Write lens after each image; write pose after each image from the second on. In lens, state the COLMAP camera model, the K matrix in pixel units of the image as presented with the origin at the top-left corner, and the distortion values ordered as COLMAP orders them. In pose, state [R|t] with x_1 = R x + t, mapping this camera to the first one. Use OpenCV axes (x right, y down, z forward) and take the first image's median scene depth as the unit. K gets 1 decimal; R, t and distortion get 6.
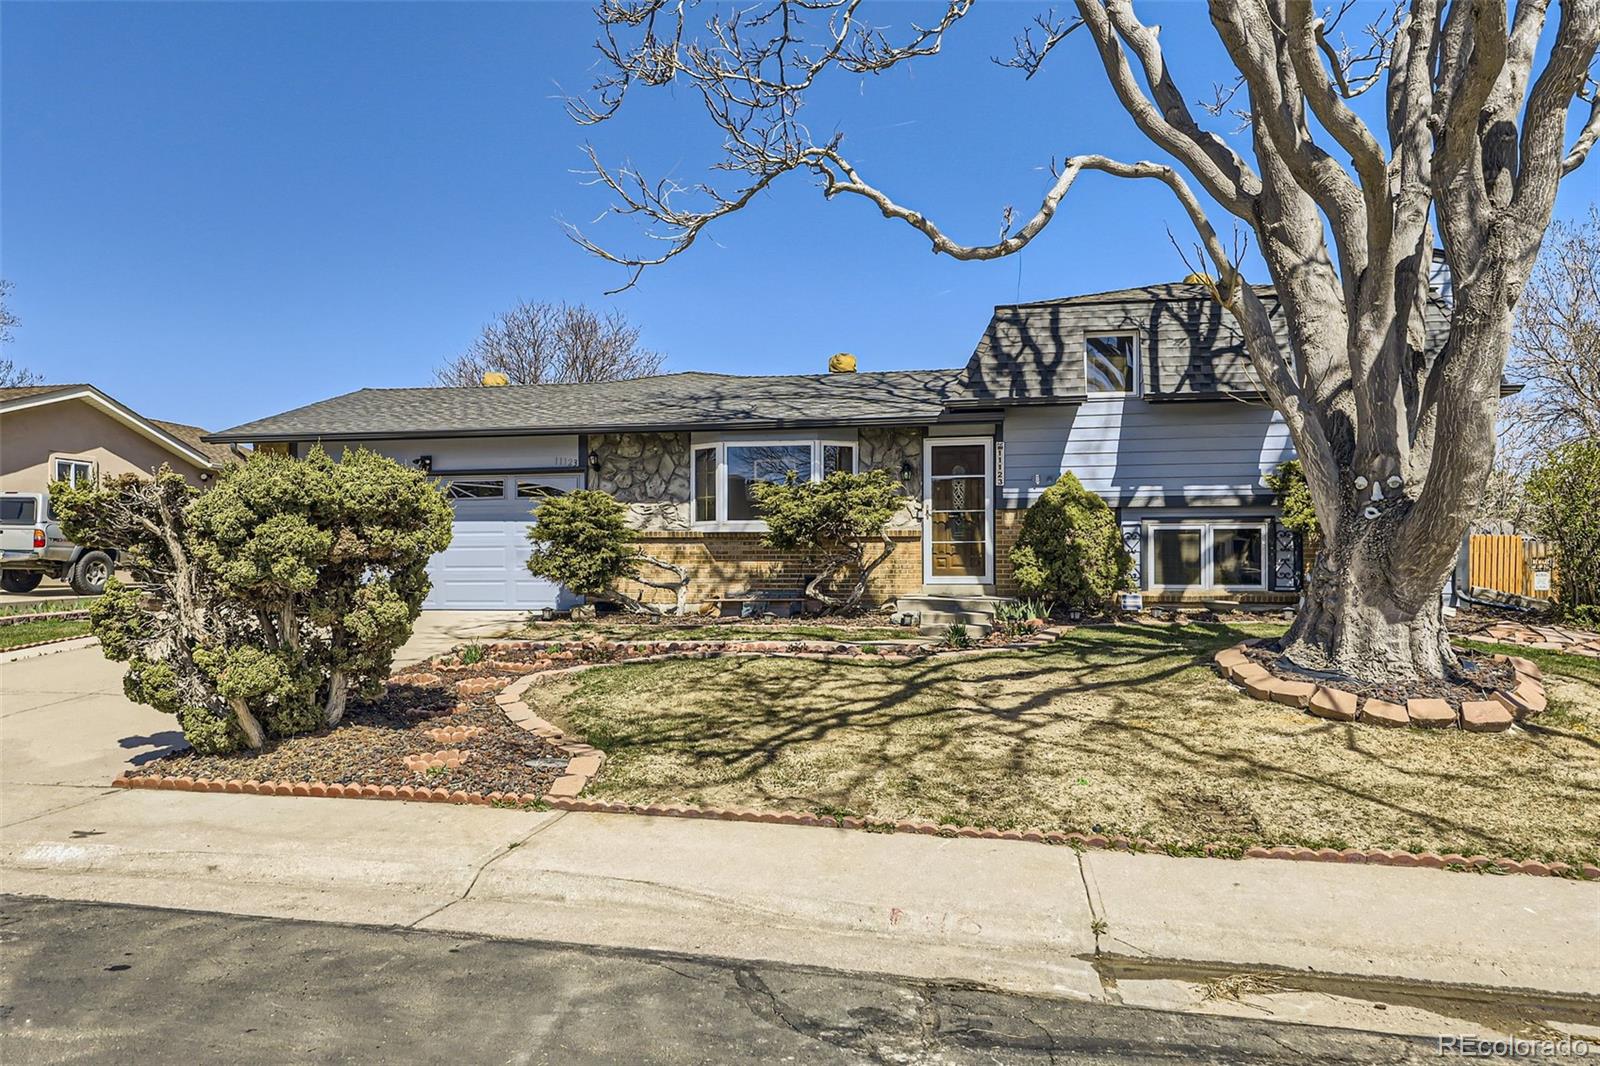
lens RADIAL K [[1077.5, 0, 871.0], [0, 1077.5, 563.3], [0, 0, 1]] dist [0.007864, 0.000009]
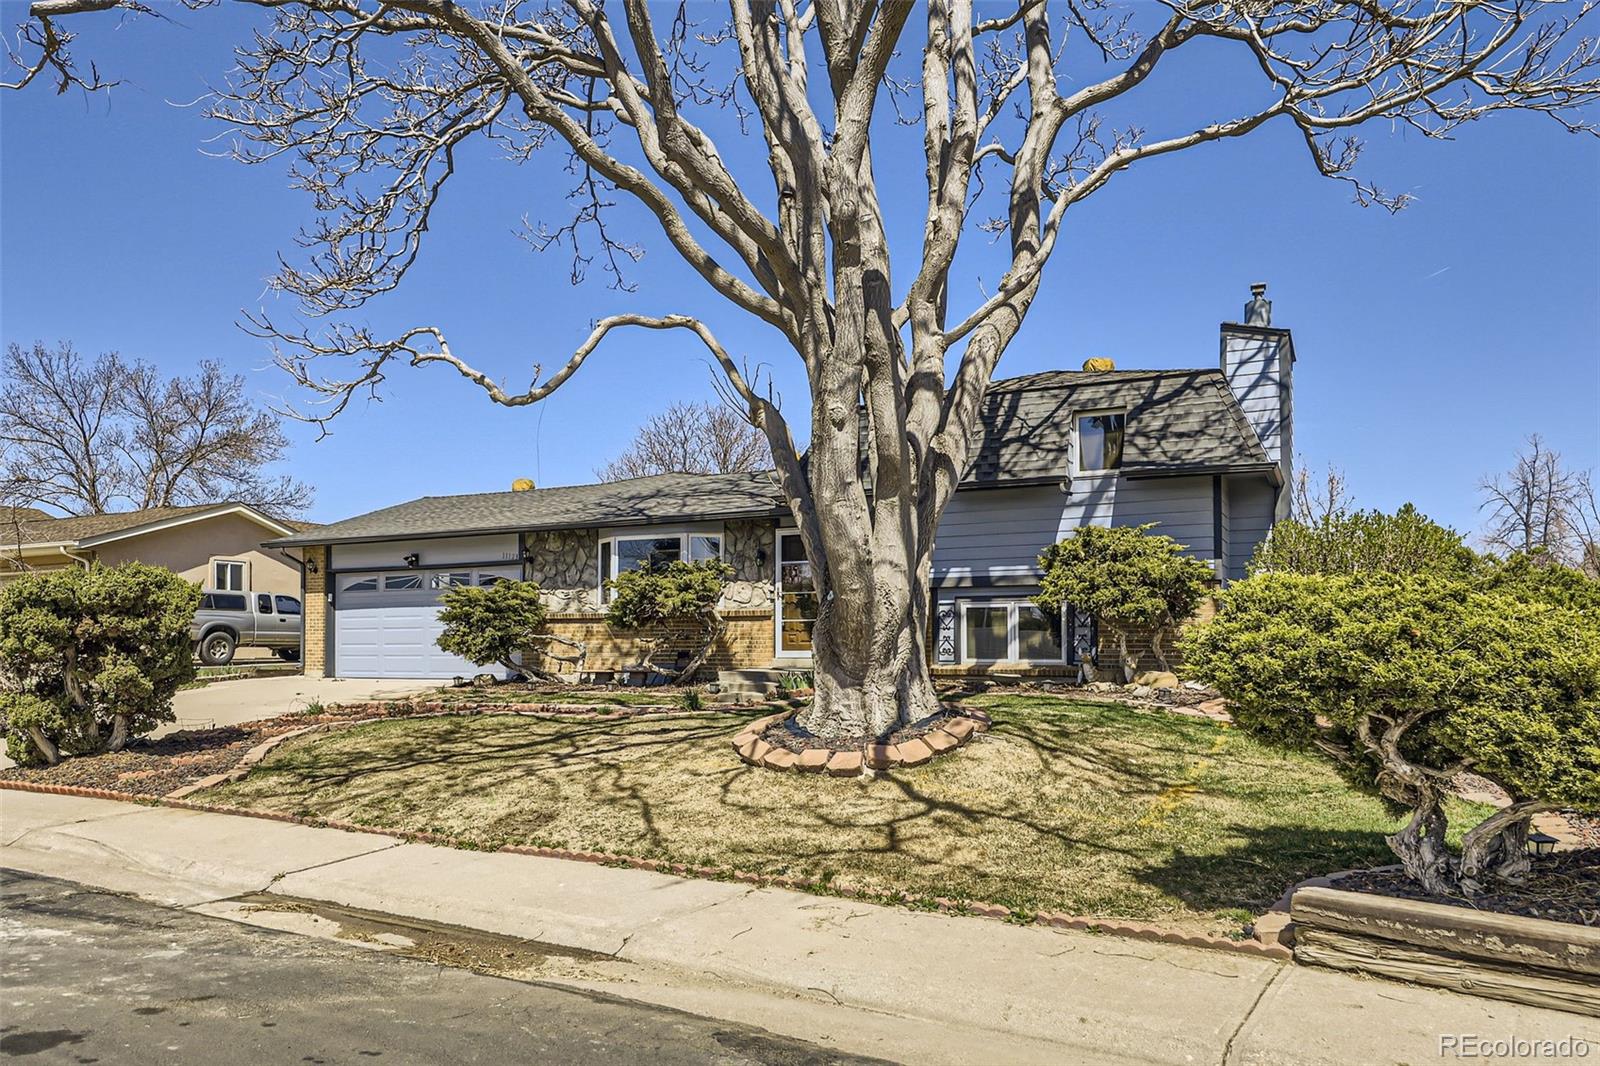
lens RADIAL K [[1107.5, 0, 870.4], [0, 1107.5, 622.4], [0, 0, 1]] dist [-0.007349, -0.001944]
pose [[0.966669, -0.006814, -0.255940, 0.453000], [0.002416, 0.999844, -0.017495, 0.002484], [0.256019, 0.016294, 0.966534, -0.094645]]
